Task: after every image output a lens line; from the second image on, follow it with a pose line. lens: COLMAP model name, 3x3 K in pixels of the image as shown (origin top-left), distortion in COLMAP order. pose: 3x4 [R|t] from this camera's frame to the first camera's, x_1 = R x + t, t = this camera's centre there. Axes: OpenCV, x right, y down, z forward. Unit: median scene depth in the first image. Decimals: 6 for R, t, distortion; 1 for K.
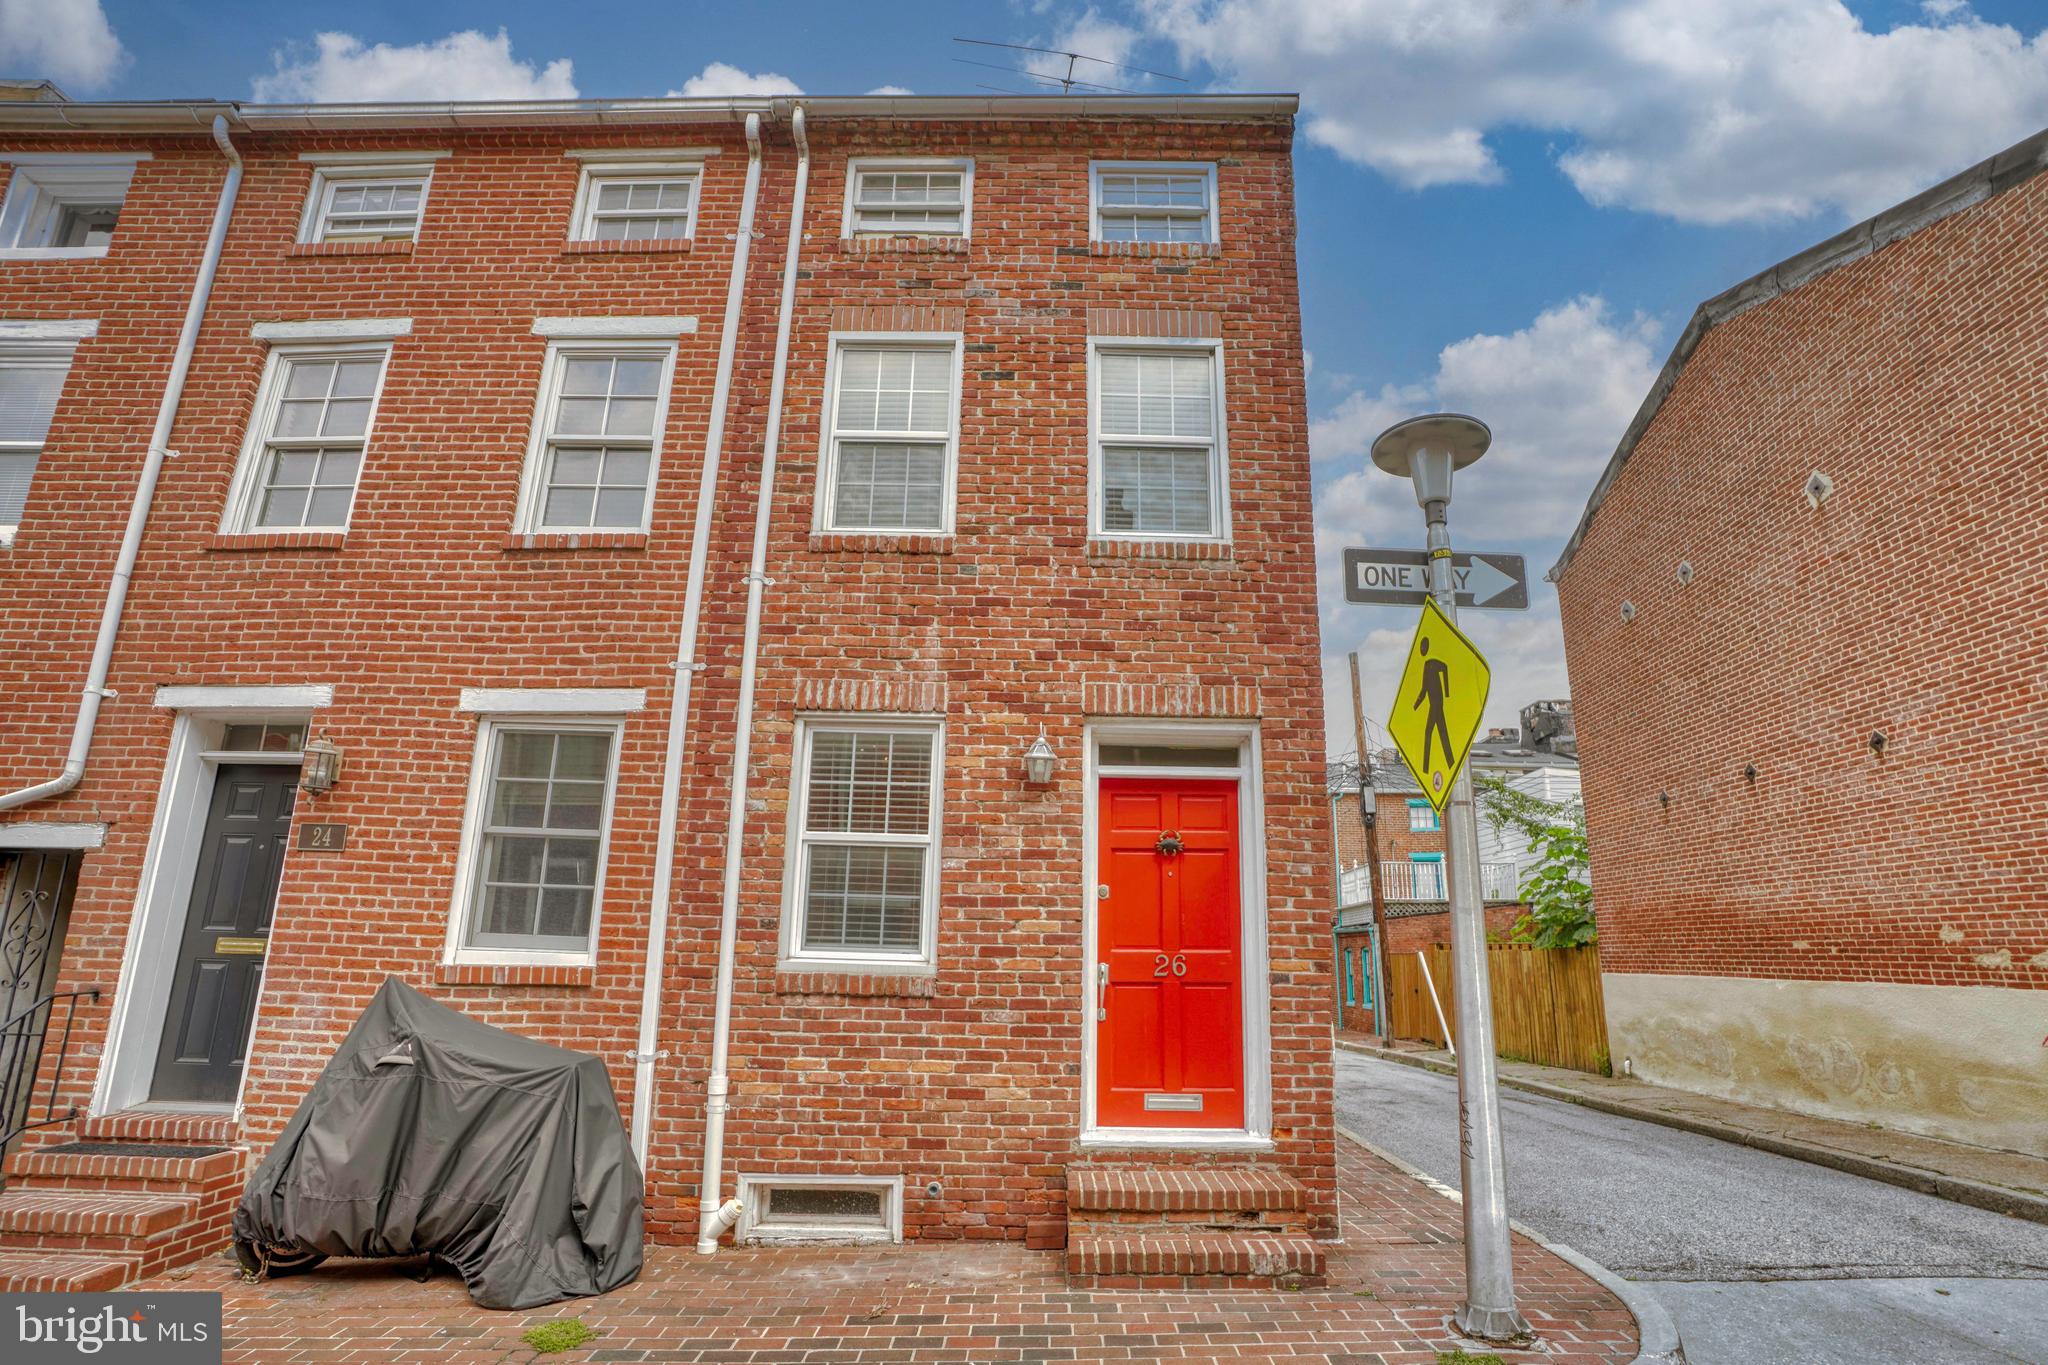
lens RADIAL K [[1051.0, 0, 1024.0], [0, 1051.0, 682.5], [0, 0, 1]] dist [-0.077997, 0.041591]
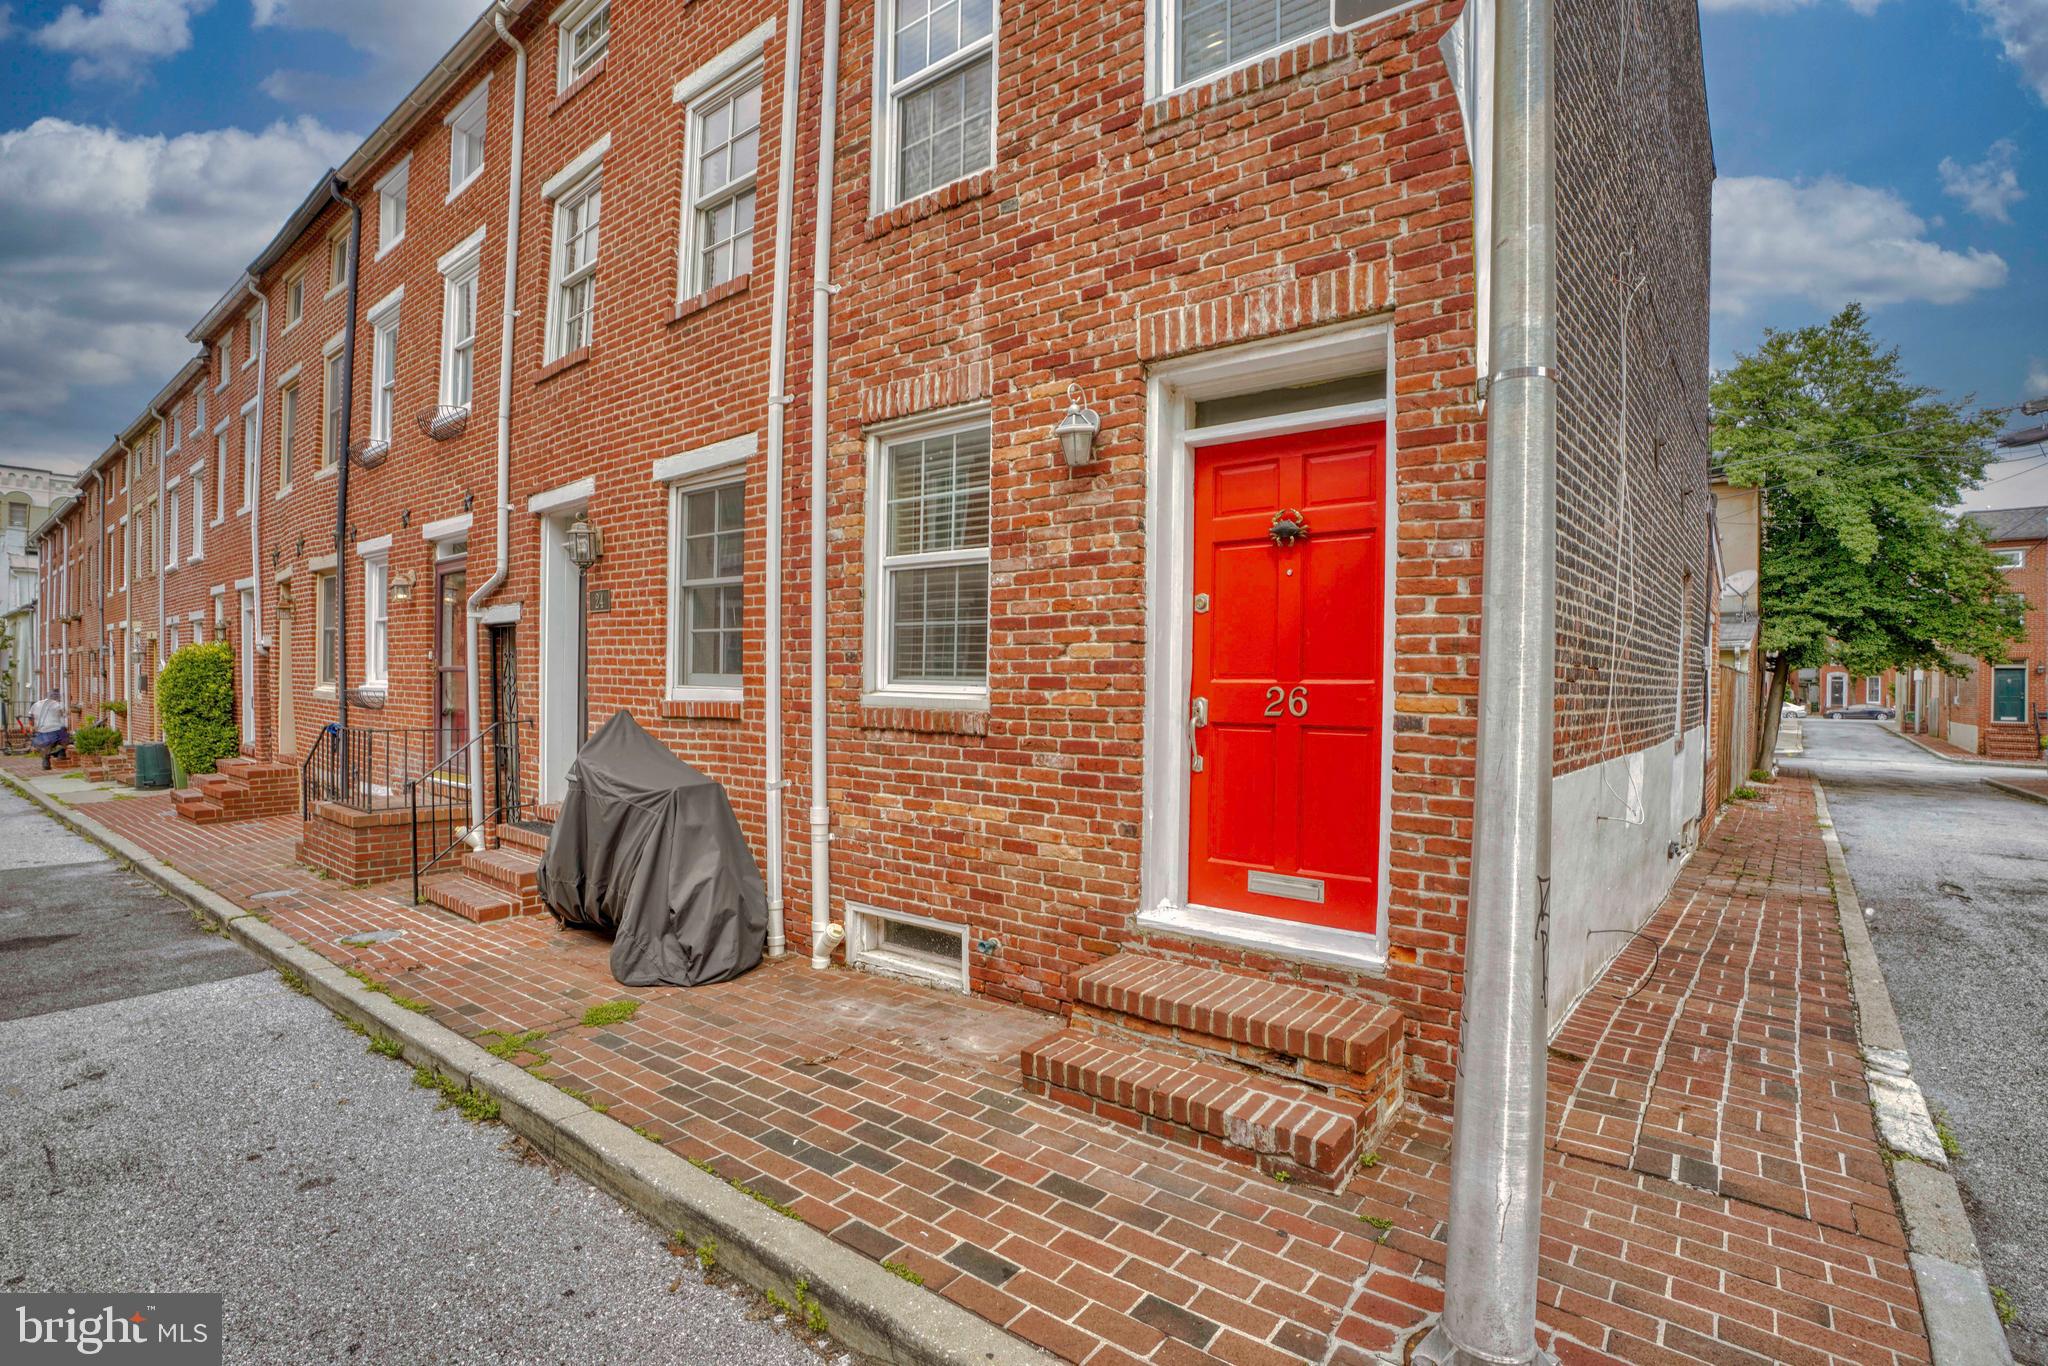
lens RADIAL K [[969.8, 0, 1024.0], [0, 969.8, 683.0], [0, 0, 1]] dist [-0.063419, 0.026616]
pose [[0.771219, -0.006131, -0.636540, 0.439019], [0.157906, 0.970543, 0.181967, 0.117648], [0.616674, -0.240850, 0.749470, 0.425106]]
